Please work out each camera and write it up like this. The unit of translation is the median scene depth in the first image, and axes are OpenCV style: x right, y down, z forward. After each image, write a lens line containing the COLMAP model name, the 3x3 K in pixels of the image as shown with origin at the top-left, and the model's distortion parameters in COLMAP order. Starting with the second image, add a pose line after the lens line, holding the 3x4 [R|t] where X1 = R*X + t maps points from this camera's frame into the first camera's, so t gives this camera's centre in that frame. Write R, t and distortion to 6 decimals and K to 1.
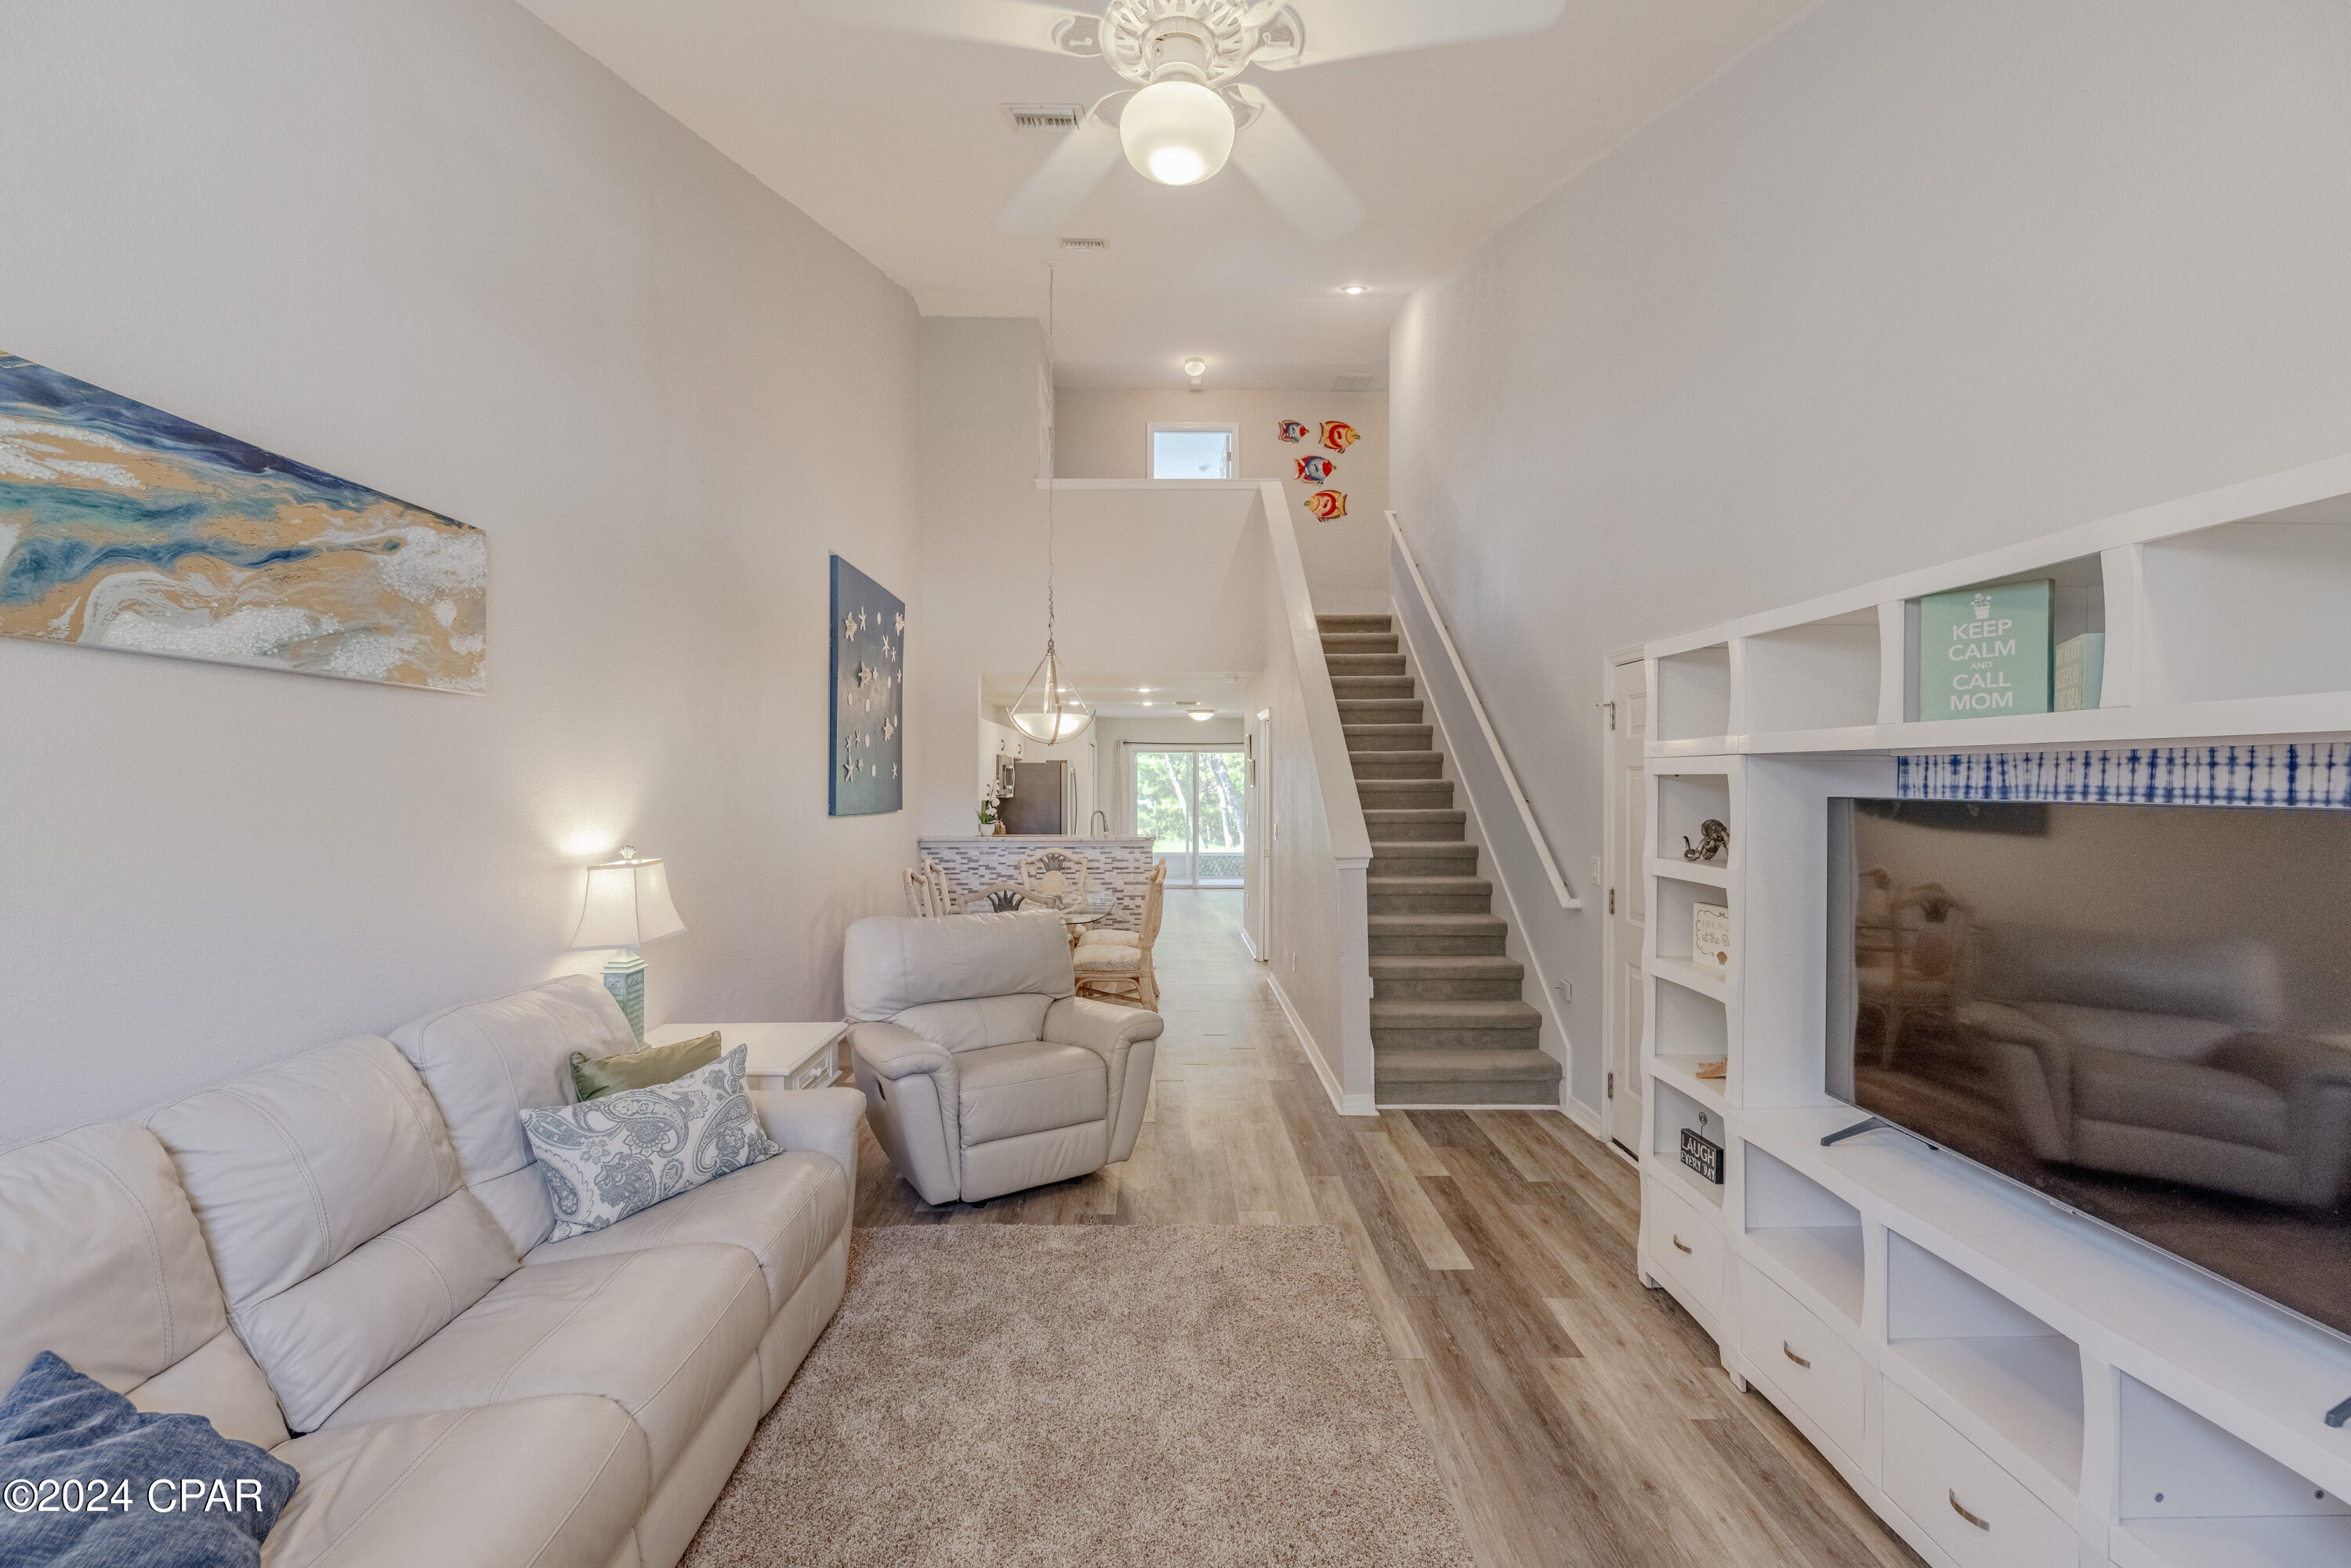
lens RADIAL K [[978.9, 0, 1172.0], [0, 978.9, 789.9], [0, 0, 1]] dist [-0.007852, 0.001736]
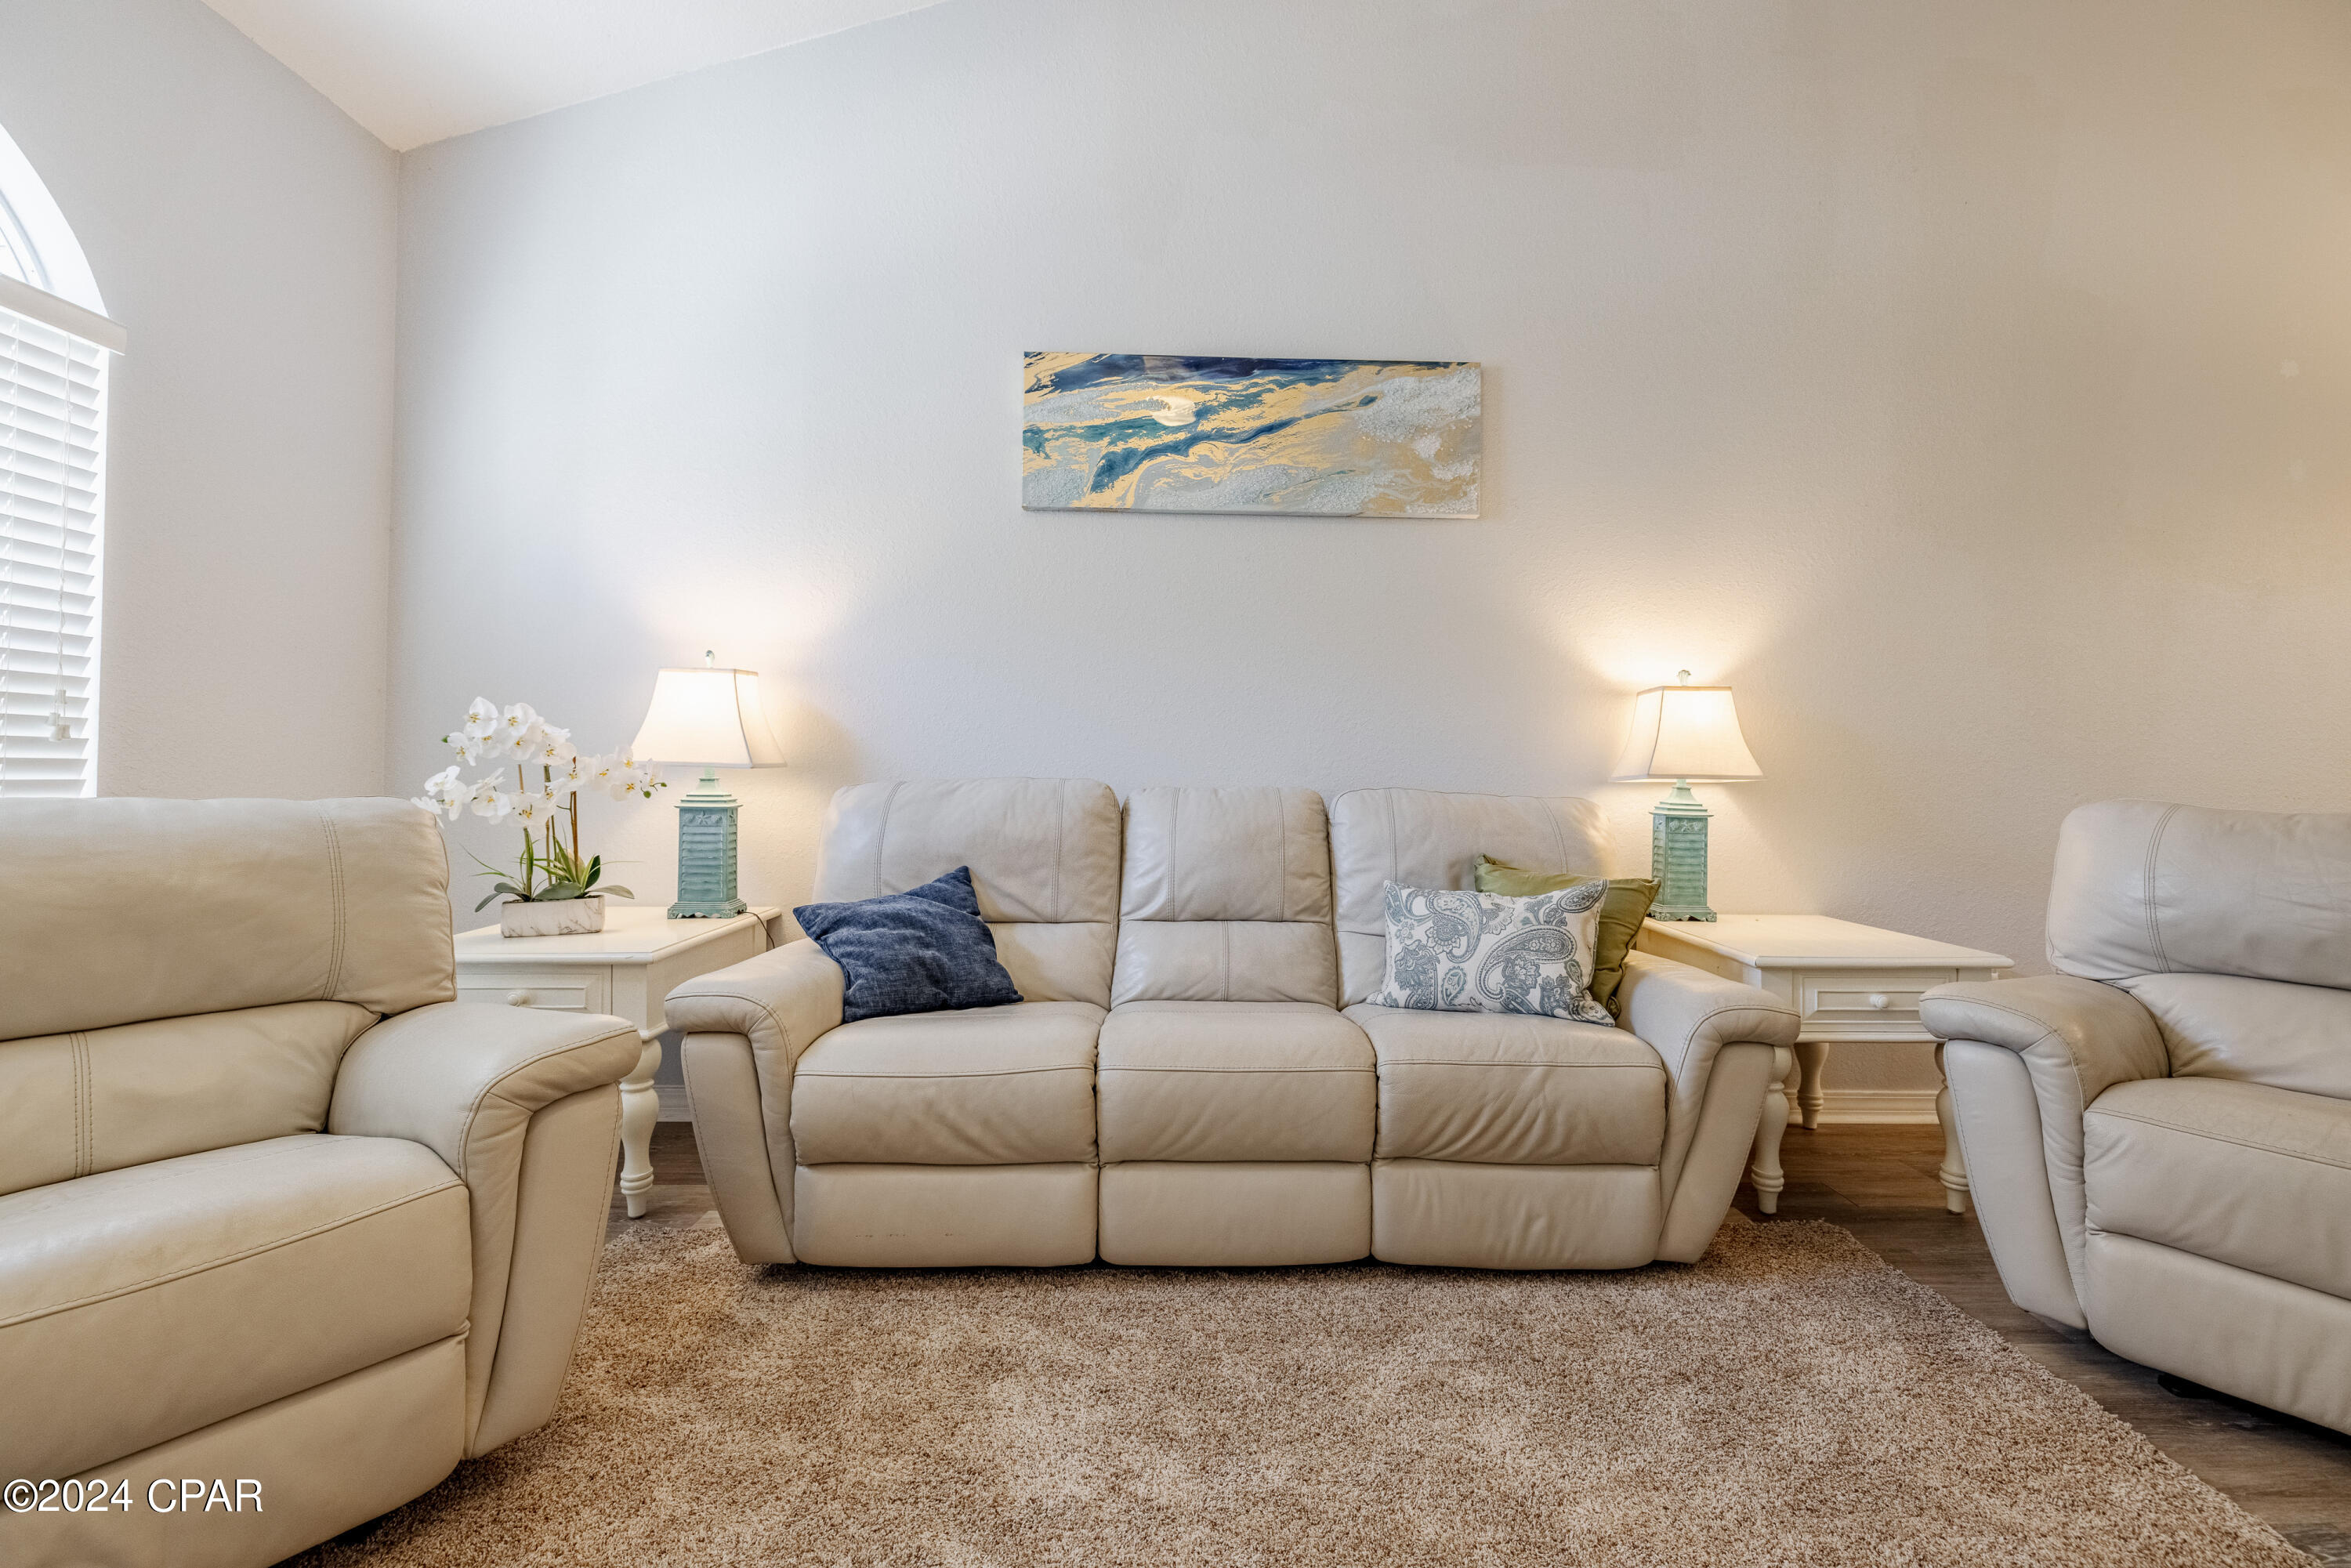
lens RADIAL K [[978.9, 0, 1202.5], [0, 978.9, 765.6], [0, 0, 1]] dist [-0.007852, 0.001736]
pose [[0.010056, -0.000389, -0.999949, 0.282751], [-0.020909, 0.999781, -0.000599, 0.142663], [0.999731, 0.020914, 0.010046, 0.541046]]
